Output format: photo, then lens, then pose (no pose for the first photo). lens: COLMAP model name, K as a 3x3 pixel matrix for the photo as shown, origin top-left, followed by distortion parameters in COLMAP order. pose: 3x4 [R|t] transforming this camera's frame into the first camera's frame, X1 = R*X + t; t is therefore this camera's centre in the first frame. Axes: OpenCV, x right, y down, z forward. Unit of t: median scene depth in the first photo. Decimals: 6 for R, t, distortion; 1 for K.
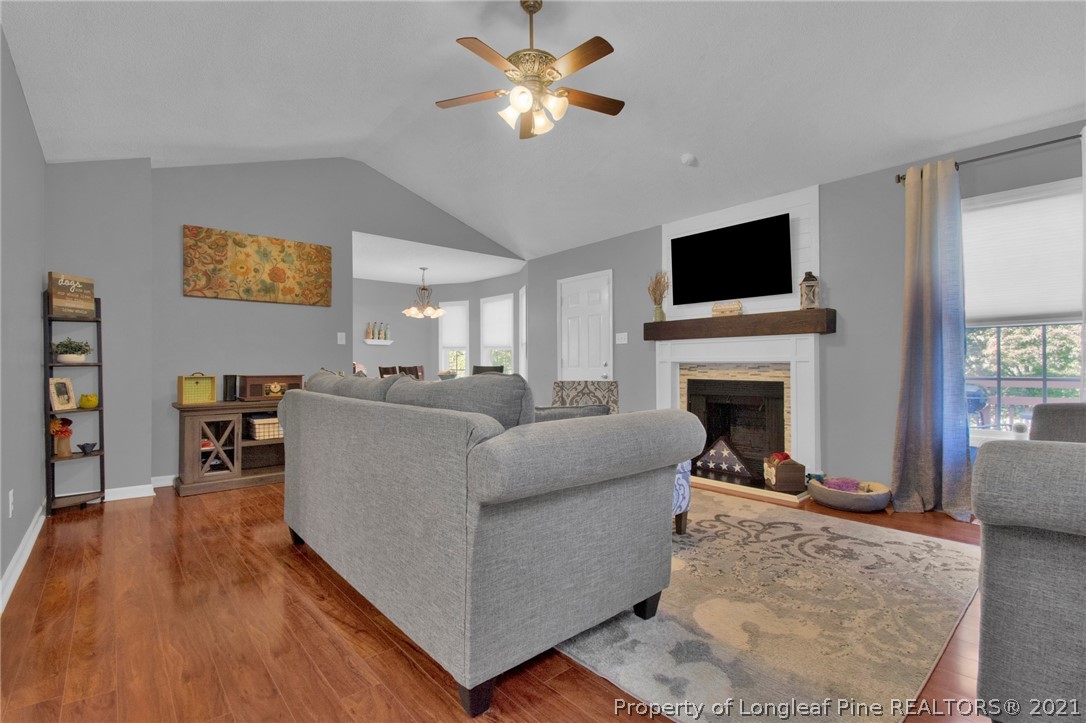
lens RADIAL K [[487.4, 0, 549.8], [0, 487.4, 351.6], [0, 0, 1]] dist [0.001997, -0.000176]
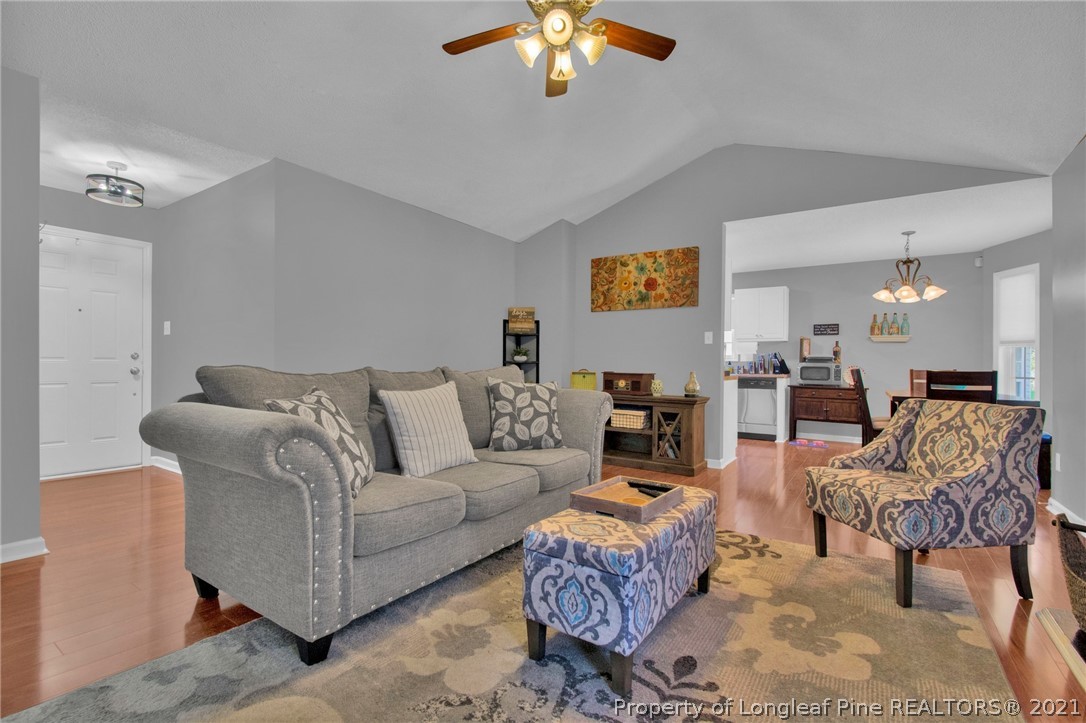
lens RADIAL K [[487.4, 0, 549.8], [0, 487.4, 351.6], [0, 0, 1]] dist [0.001997, -0.000176]
pose [[0.253570, -0.016497, -0.967176, 0.486143], [0.010904, 0.999840, -0.014195, 0.011550], [0.967255, -0.006946, 0.253710, 0.512174]]
